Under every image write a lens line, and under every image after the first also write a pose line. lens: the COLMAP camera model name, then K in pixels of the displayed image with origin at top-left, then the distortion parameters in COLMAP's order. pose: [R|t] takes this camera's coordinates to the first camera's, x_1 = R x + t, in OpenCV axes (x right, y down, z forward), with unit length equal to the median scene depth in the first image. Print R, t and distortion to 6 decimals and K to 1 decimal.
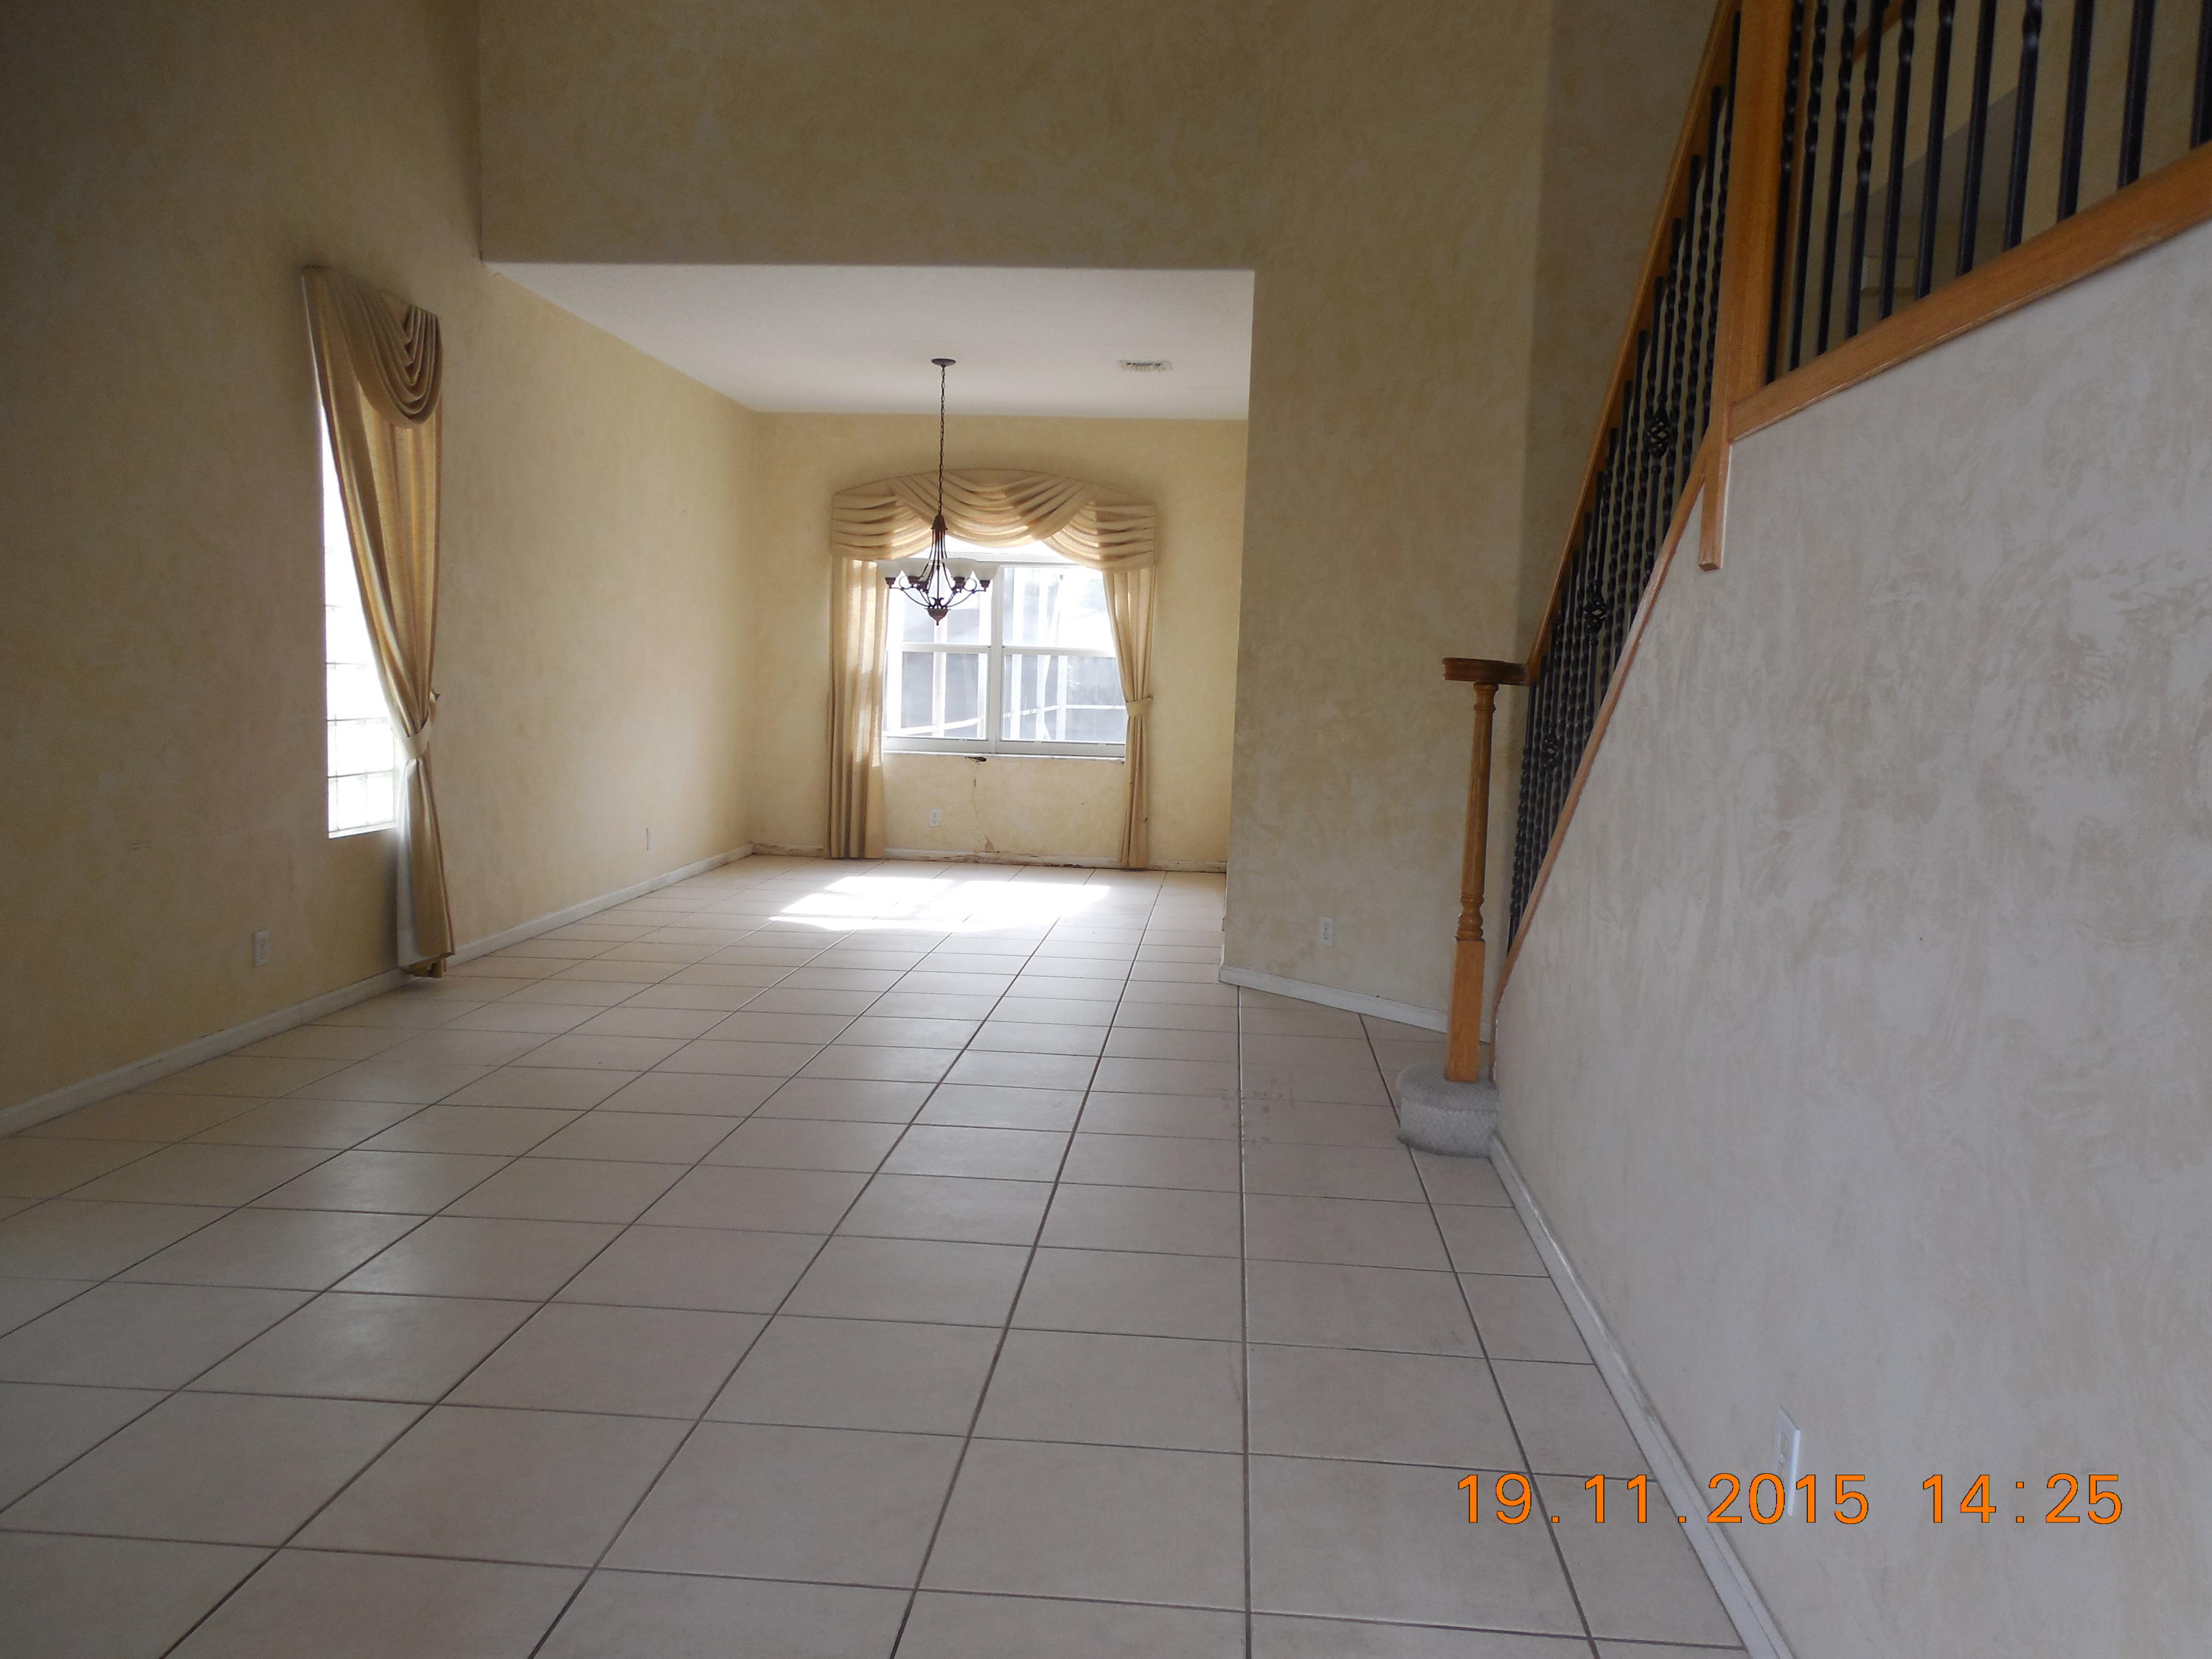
lens RADIAL K [[1662.0, 0, 1097.7], [0, 1662.0, 818.3], [0, 0, 1]] dist [0.006176, -0.004589]
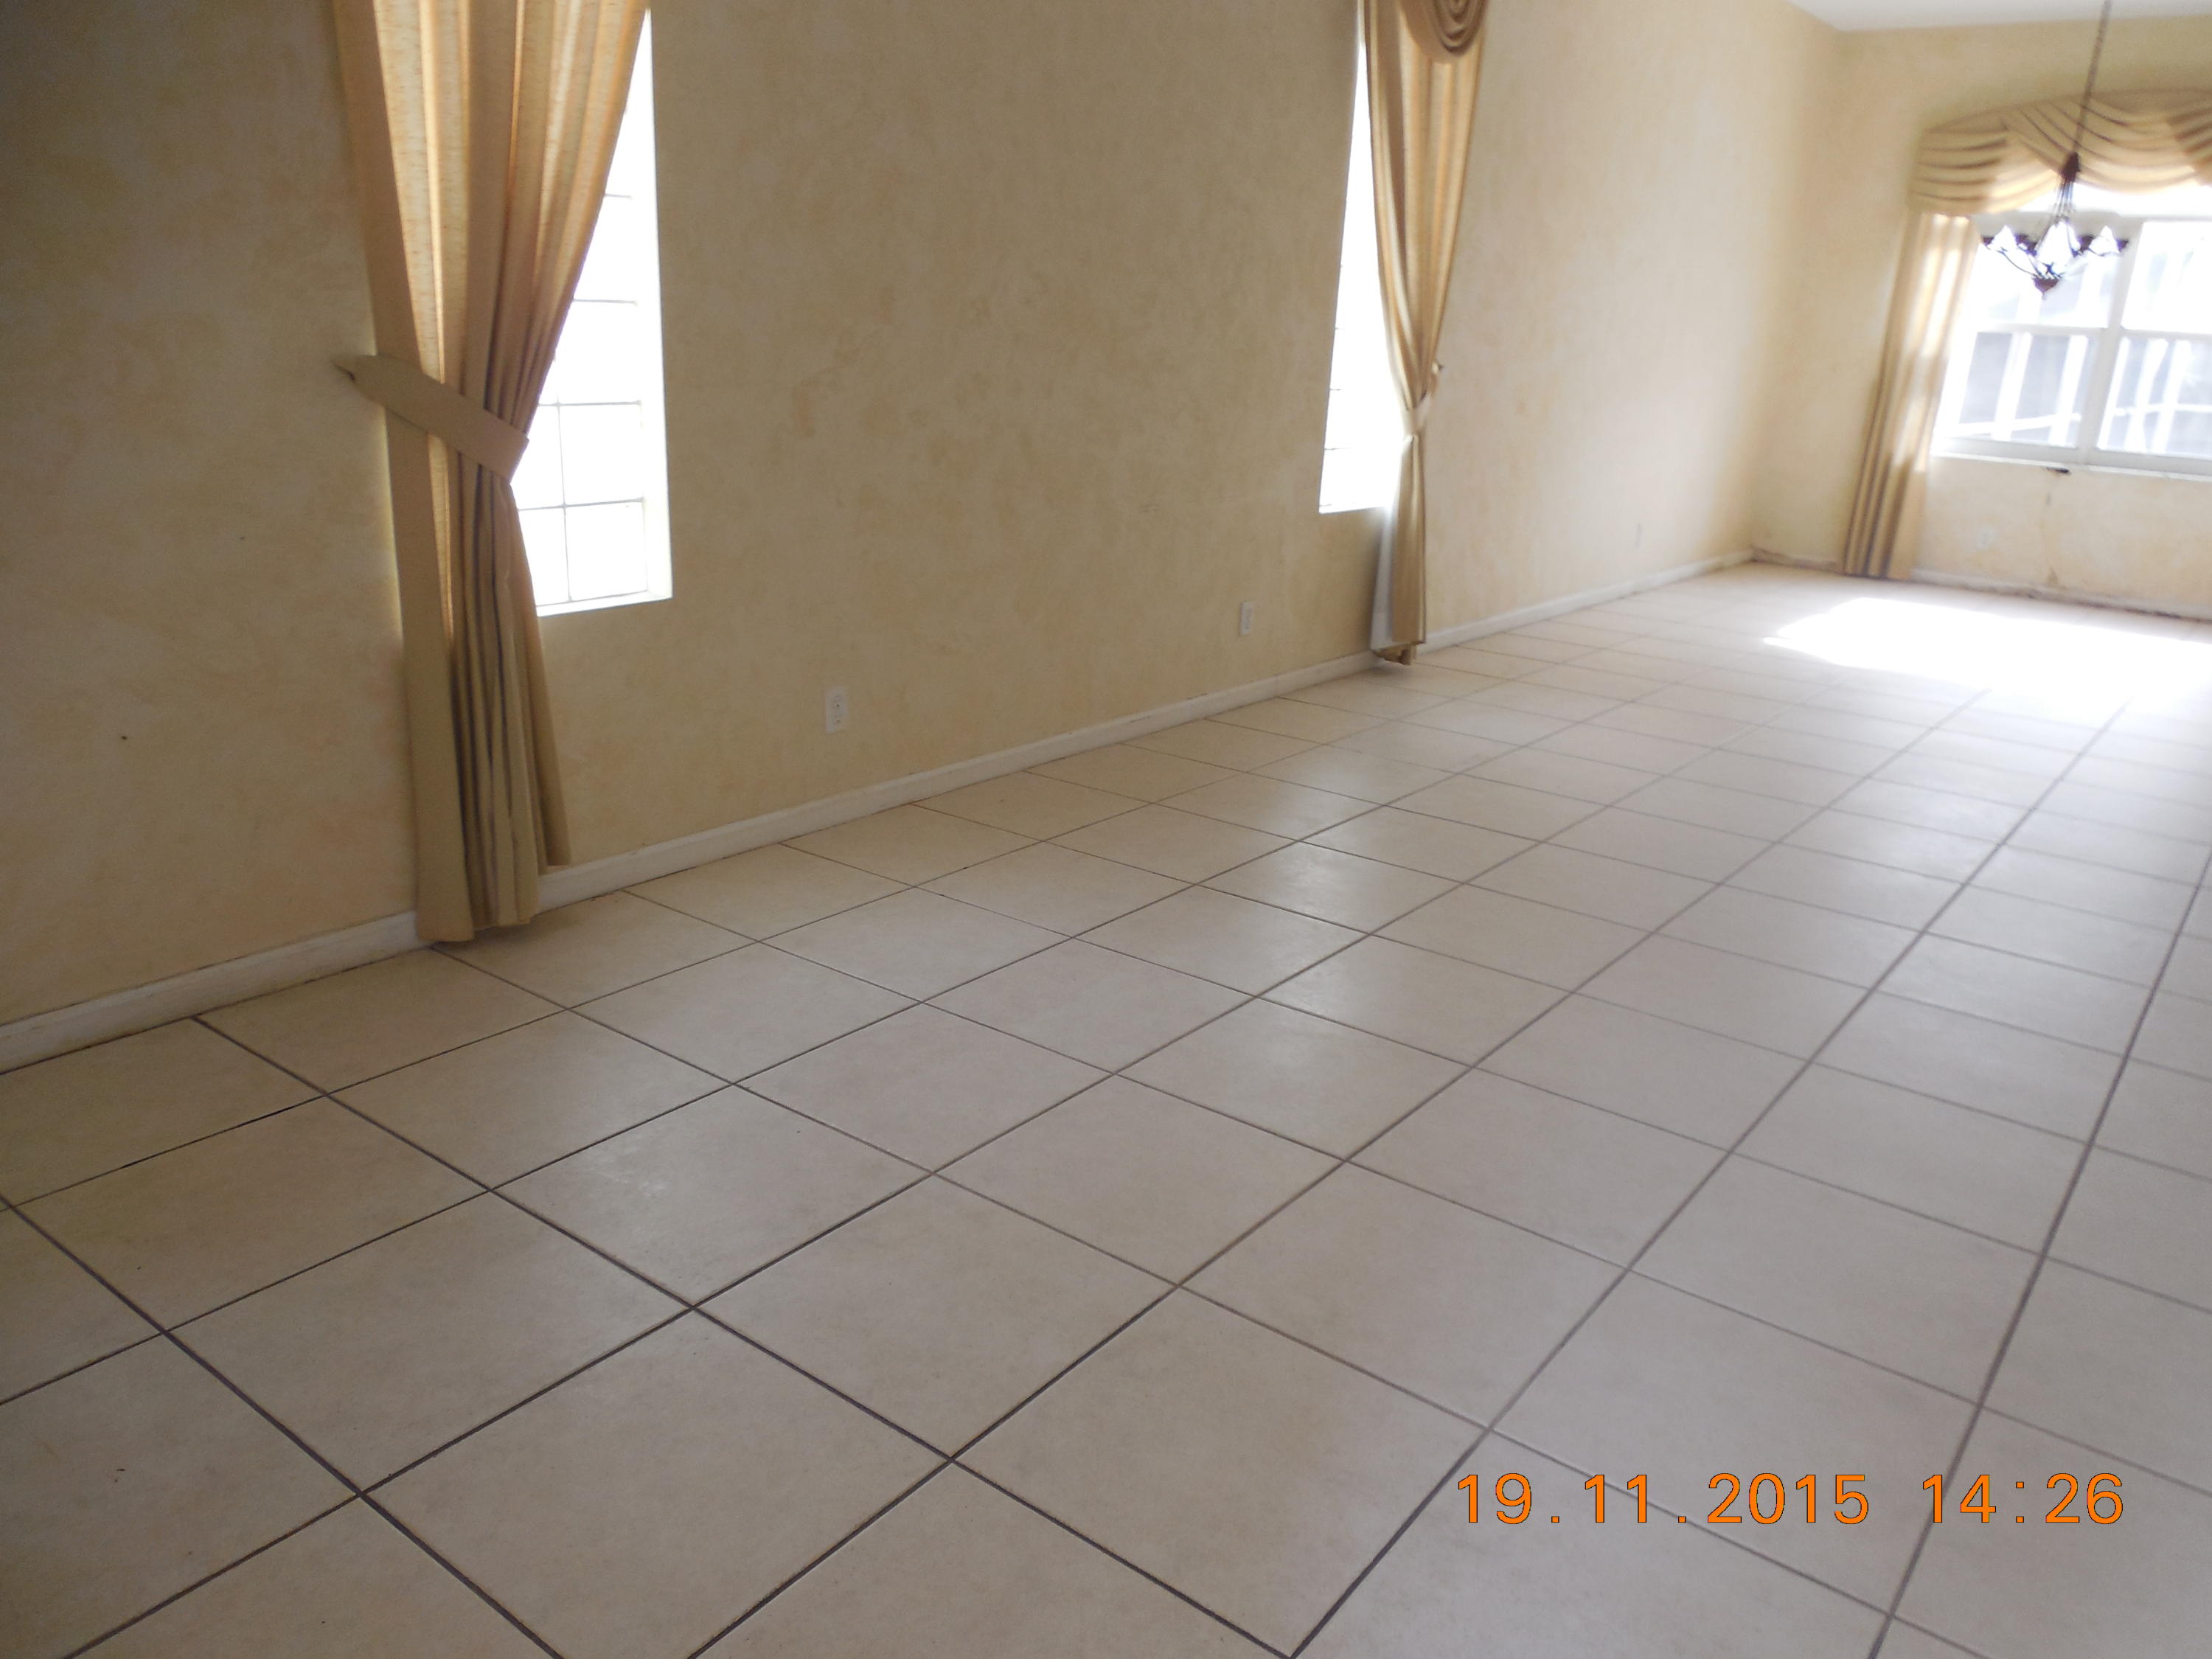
lens RADIAL K [[1662.0, 0, 1102.8], [0, 1662.0, 814.3], [0, 0, 1]] dist [0.006176, -0.004589]
pose [[0.840431, 0.177358, -0.512074, -0.018548], [-0.078526, 0.974812, 0.208748, -0.005163], [0.536198, -0.135228, 0.833189, 0.047133]]
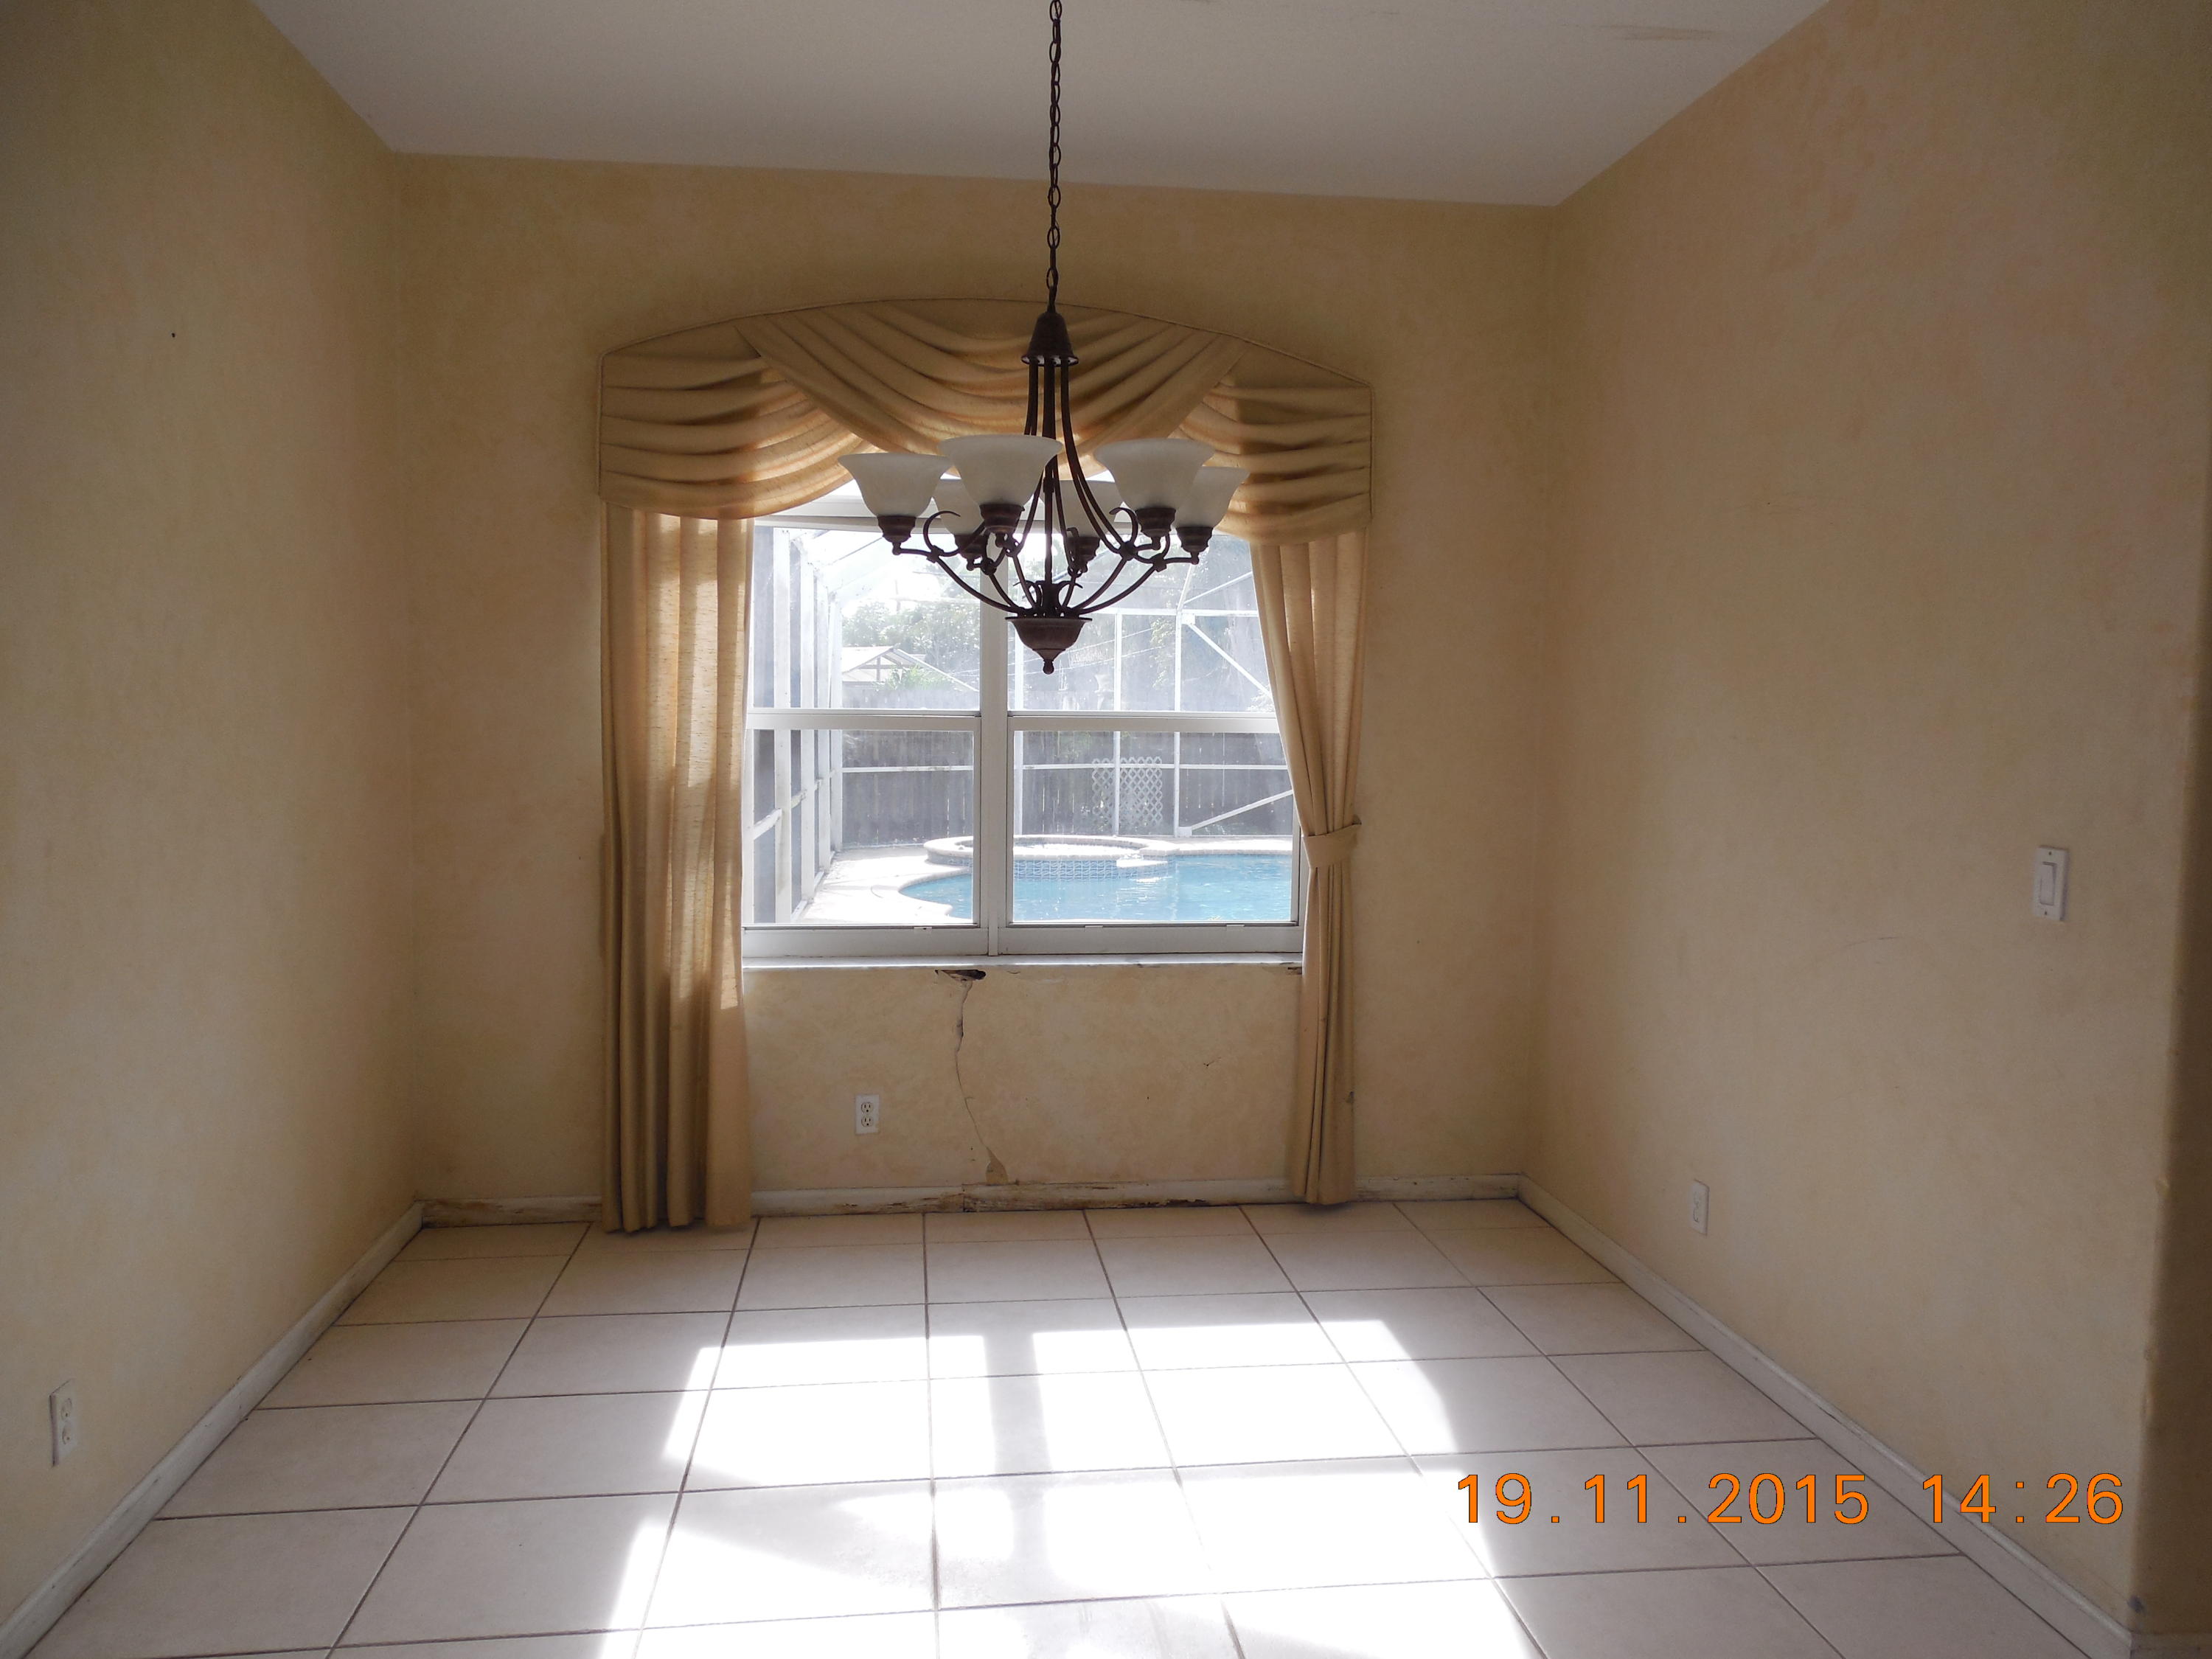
lens RADIAL K [[1662.0, 0, 1101.6], [0, 1662.0, 827.1], [0, 0, 1]] dist [0.006176, -0.004589]
pose [[0.980490, -0.034331, 0.193550, -0.124020], [0.037348, 0.999231, -0.011961, -0.069794], [-0.192991, 0.018956, 0.981017, 0.584853]]
